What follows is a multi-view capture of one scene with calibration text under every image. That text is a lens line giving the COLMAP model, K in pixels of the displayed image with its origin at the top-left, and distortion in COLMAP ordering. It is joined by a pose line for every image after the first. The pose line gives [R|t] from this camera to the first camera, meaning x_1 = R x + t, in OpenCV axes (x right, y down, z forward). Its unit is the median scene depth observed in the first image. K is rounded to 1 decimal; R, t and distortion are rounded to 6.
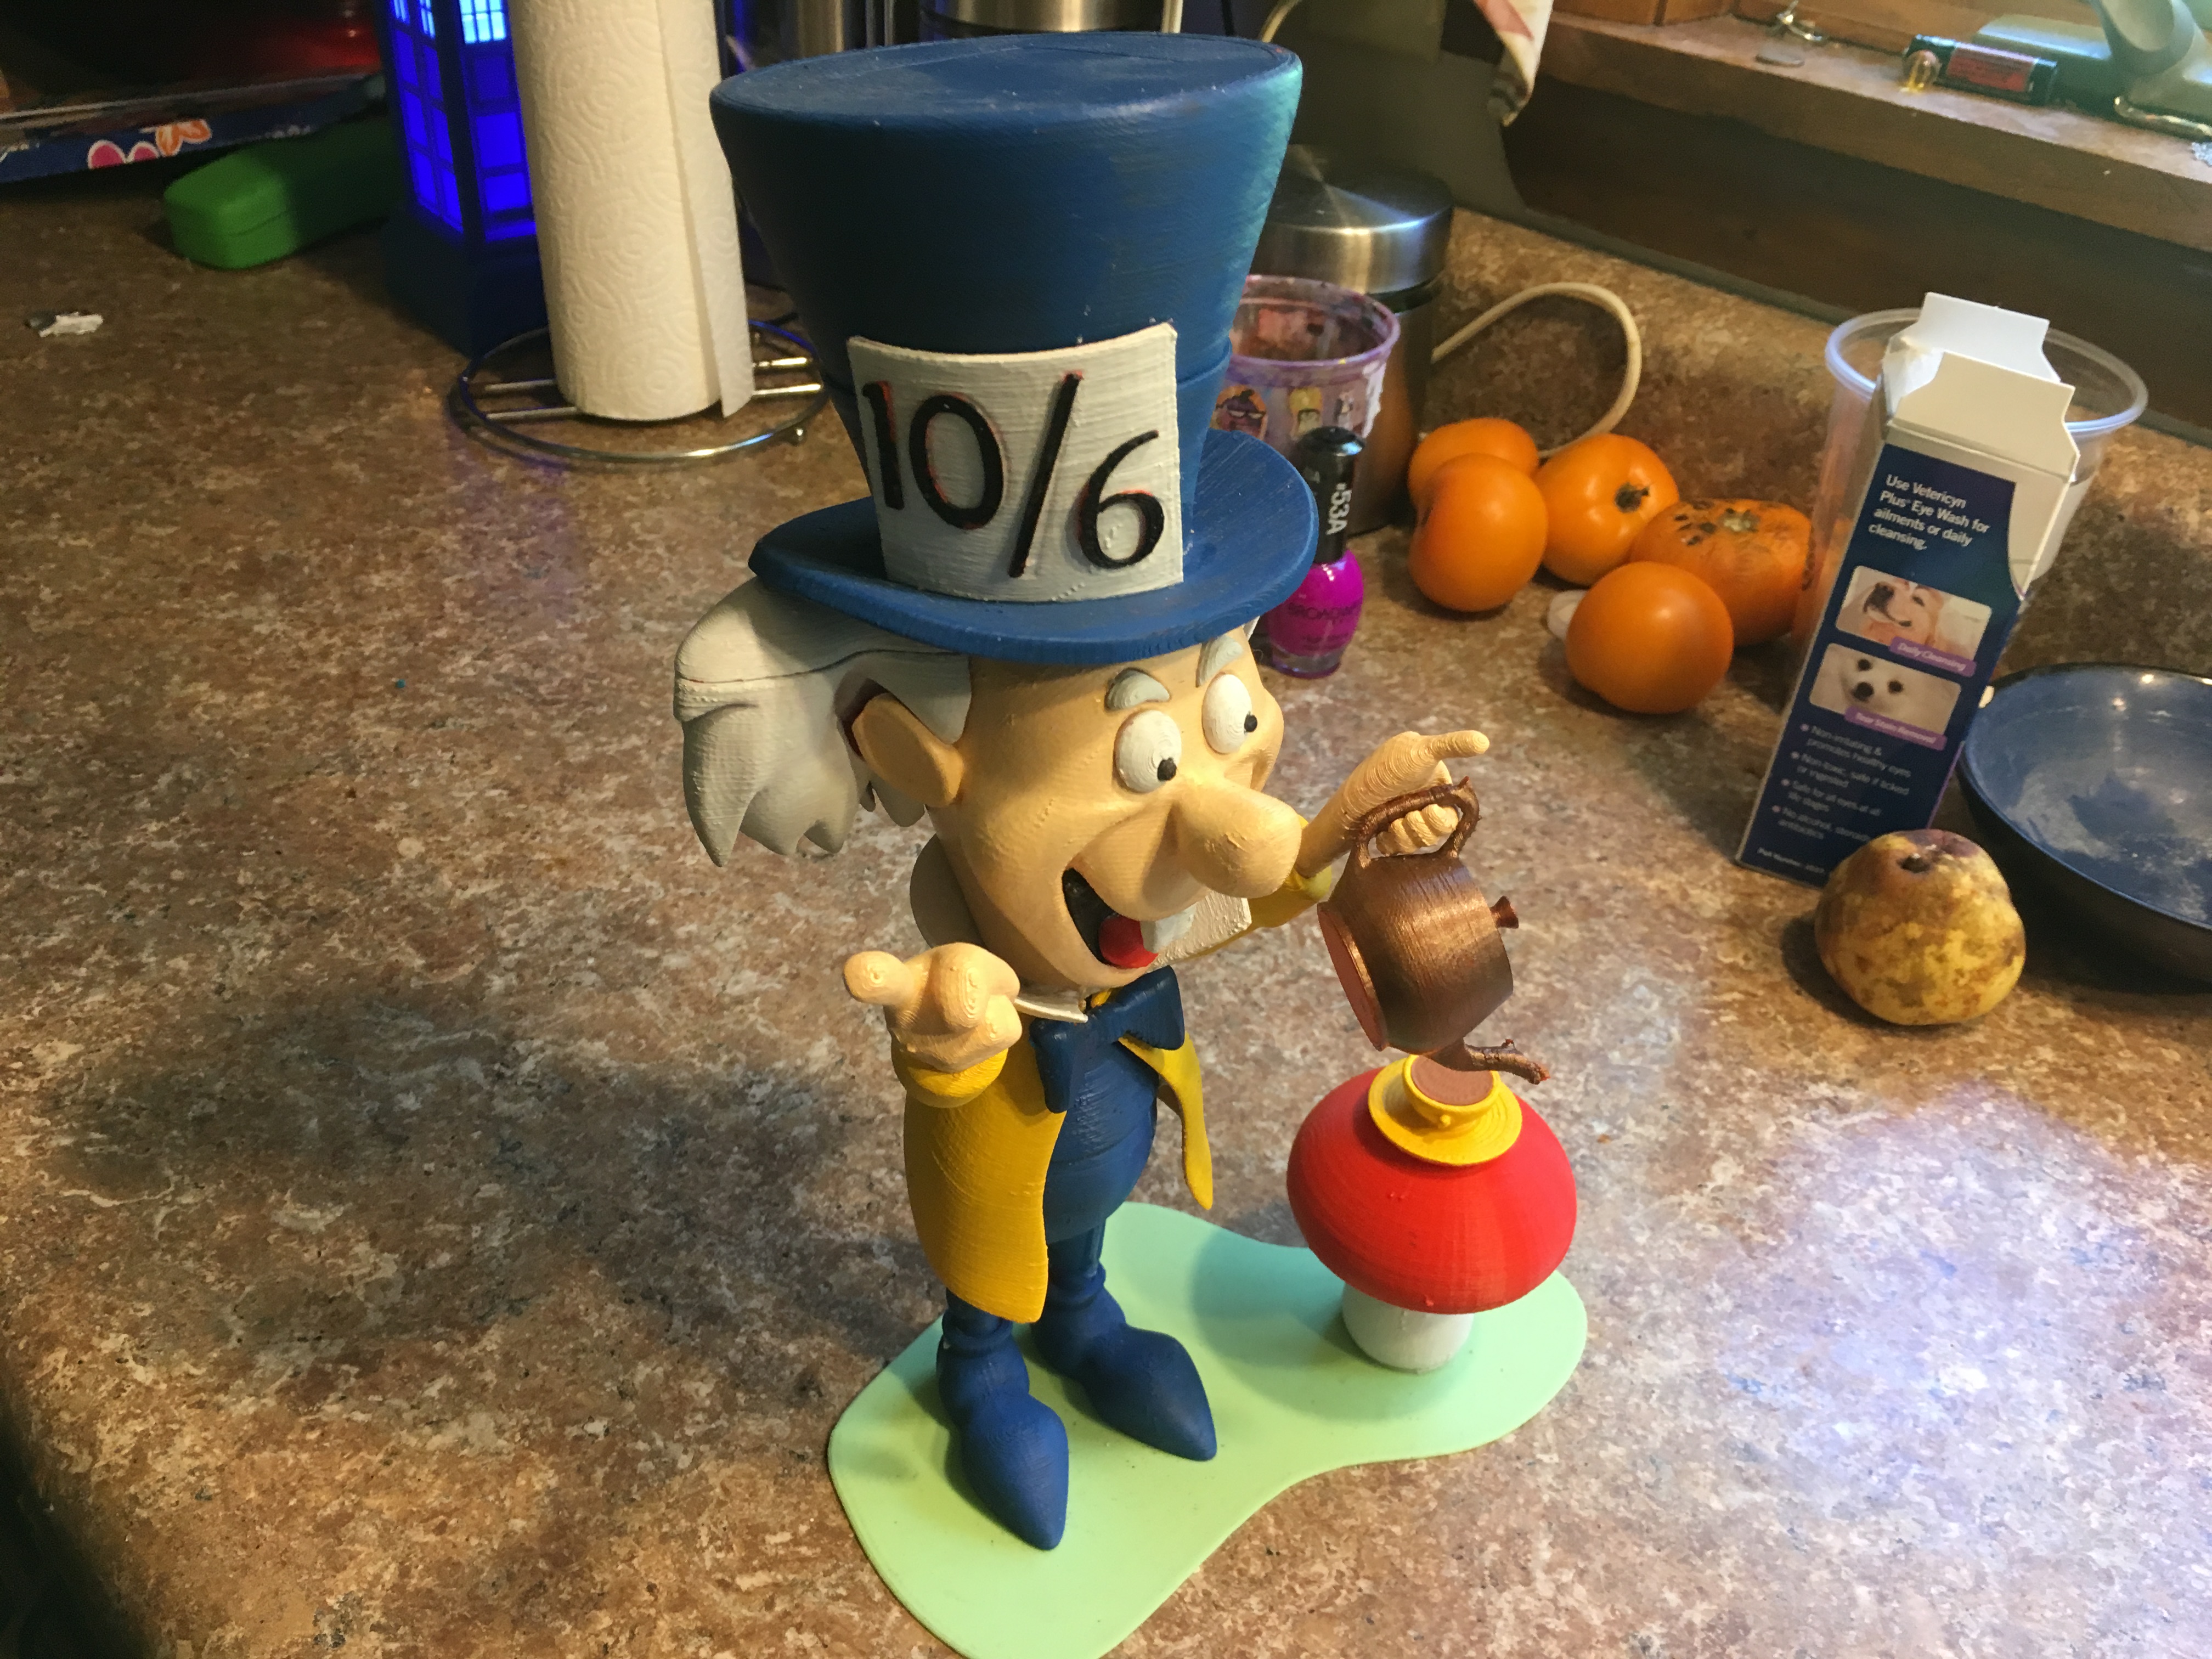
lens RADIAL K [[1933.6, 0, 1098.6], [0, 1933.6, 793.7], [0, 0, 1]] dist [0.072880, -0.141669]
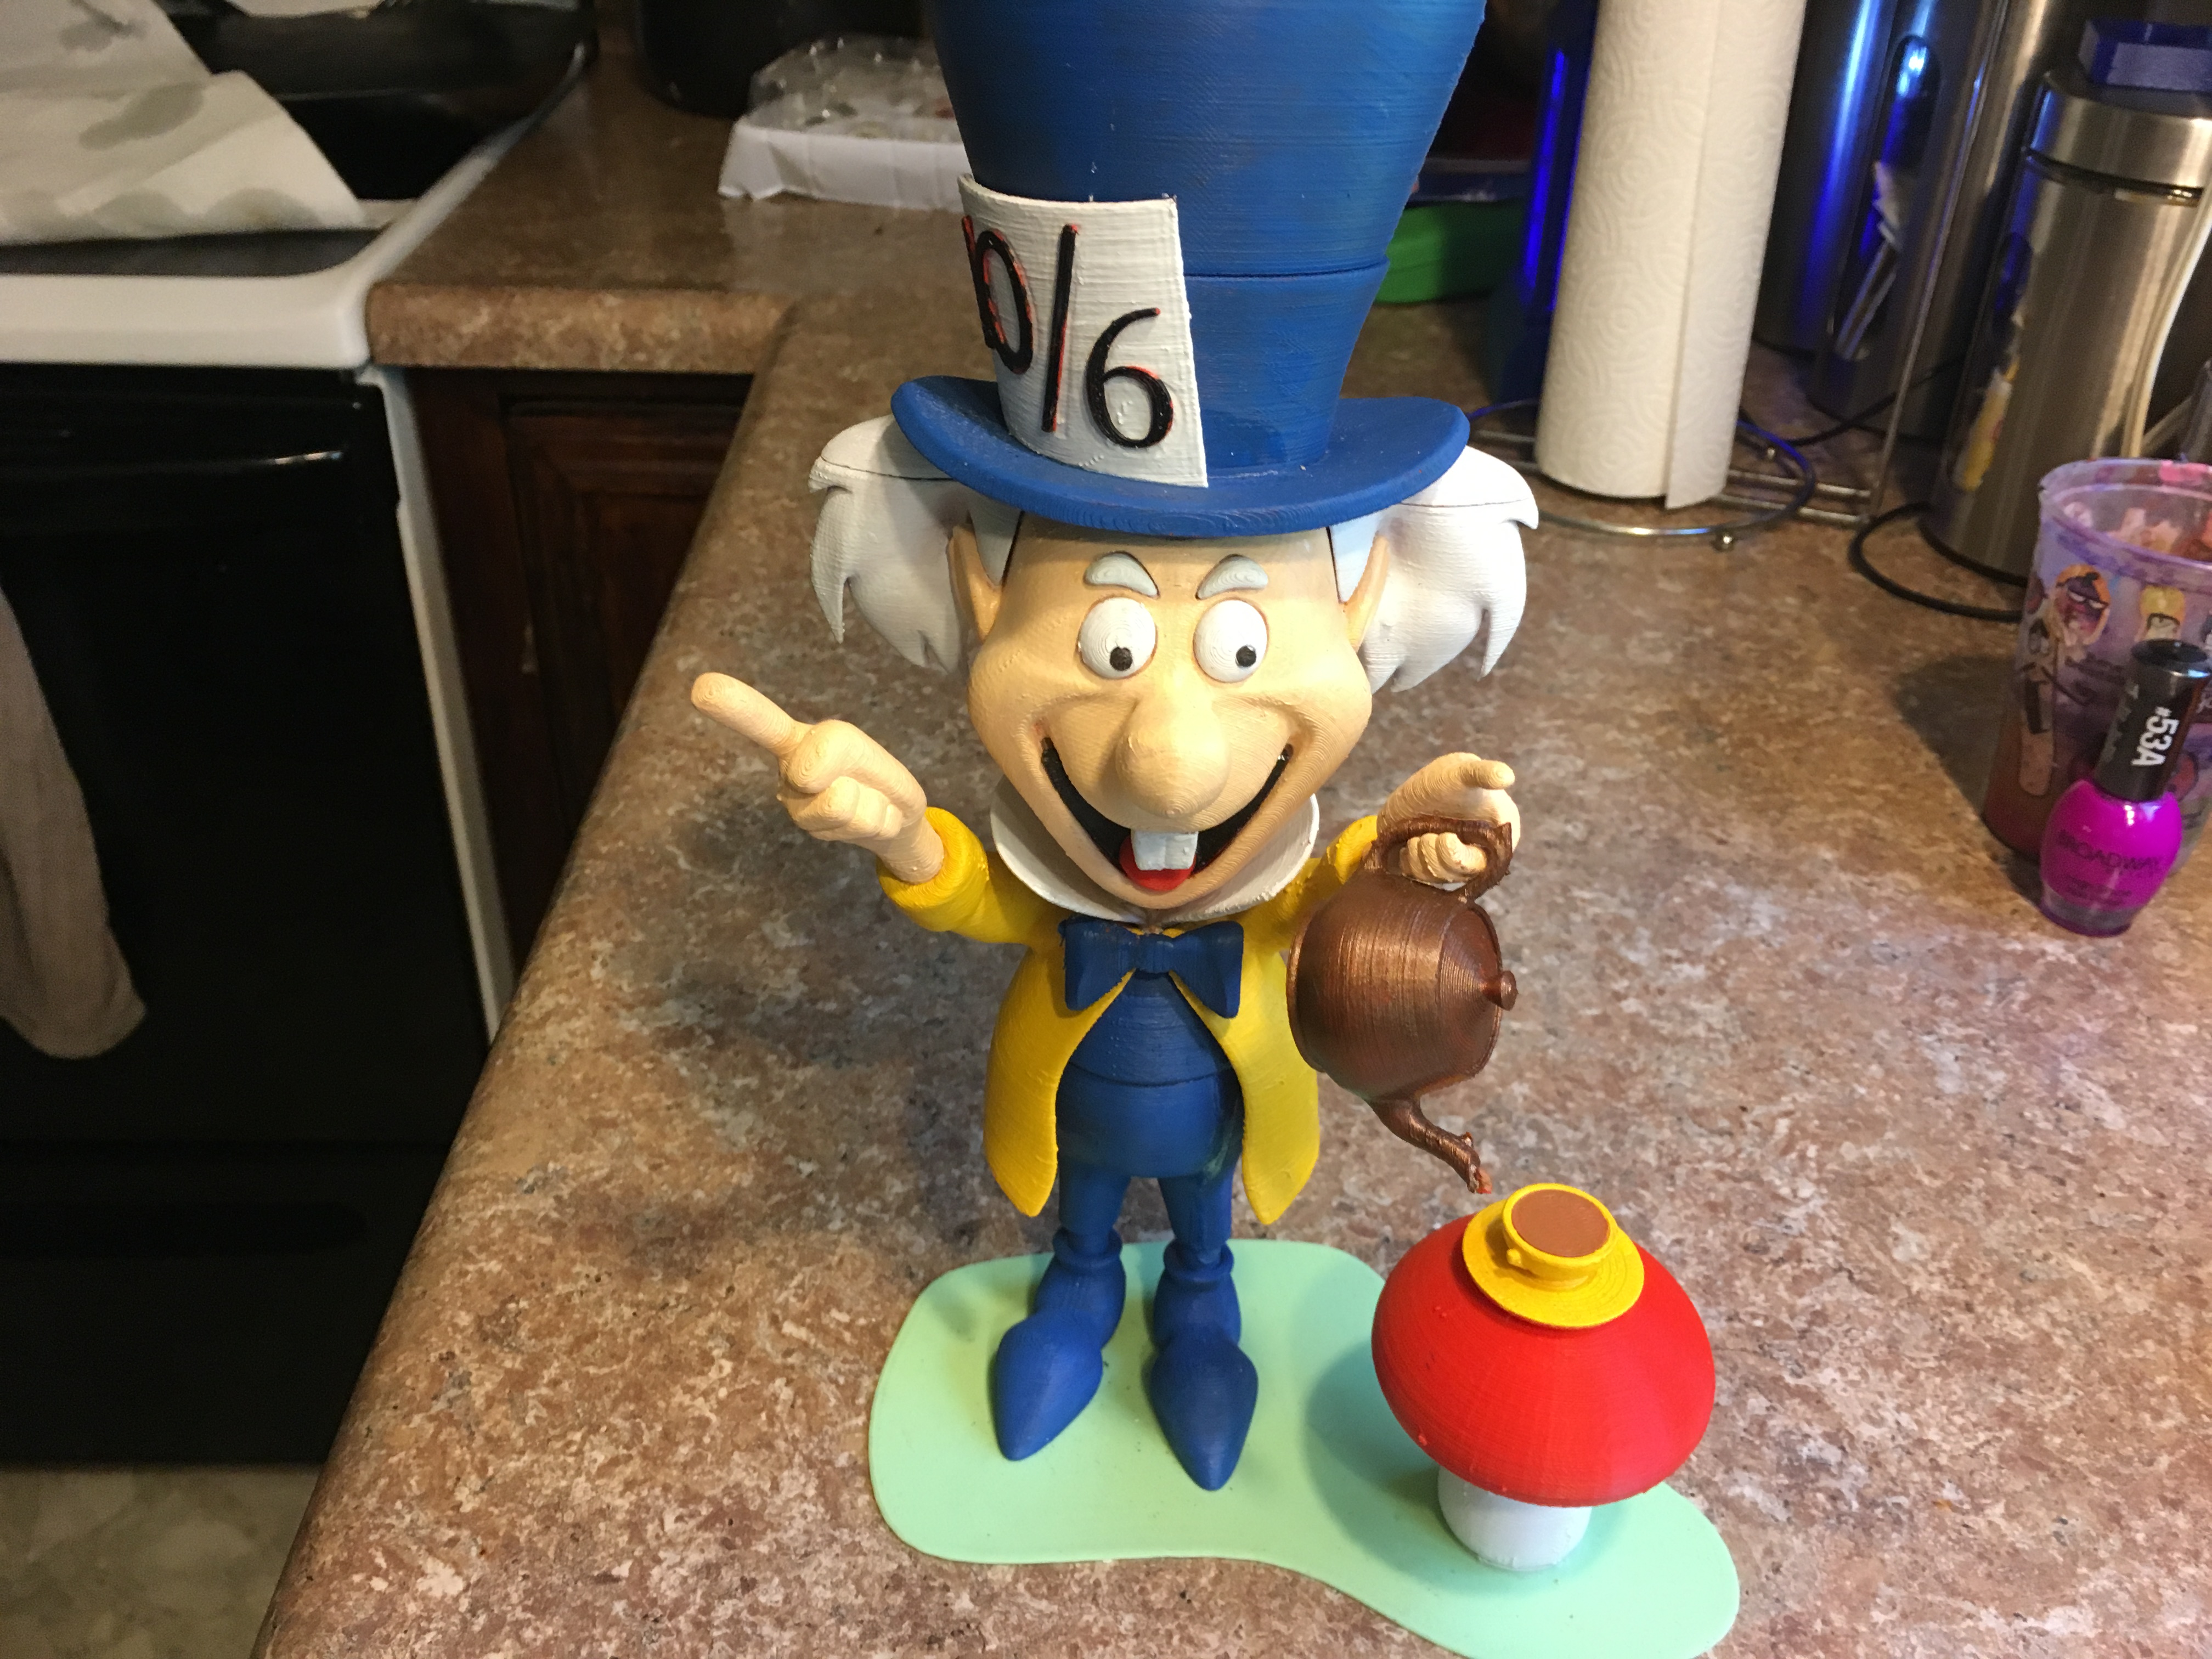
lens RADIAL K [[1933.6, 0, 1098.6], [0, 1933.6, 793.7], [0, 0, 1]] dist [0.072880, -0.141669]
pose [[0.727312, 0.327497, -0.603128, 0.472988], [-0.378358, 0.924528, 0.045754, 0.007649], [0.572593, 0.194921, 0.796331, 0.153397]]
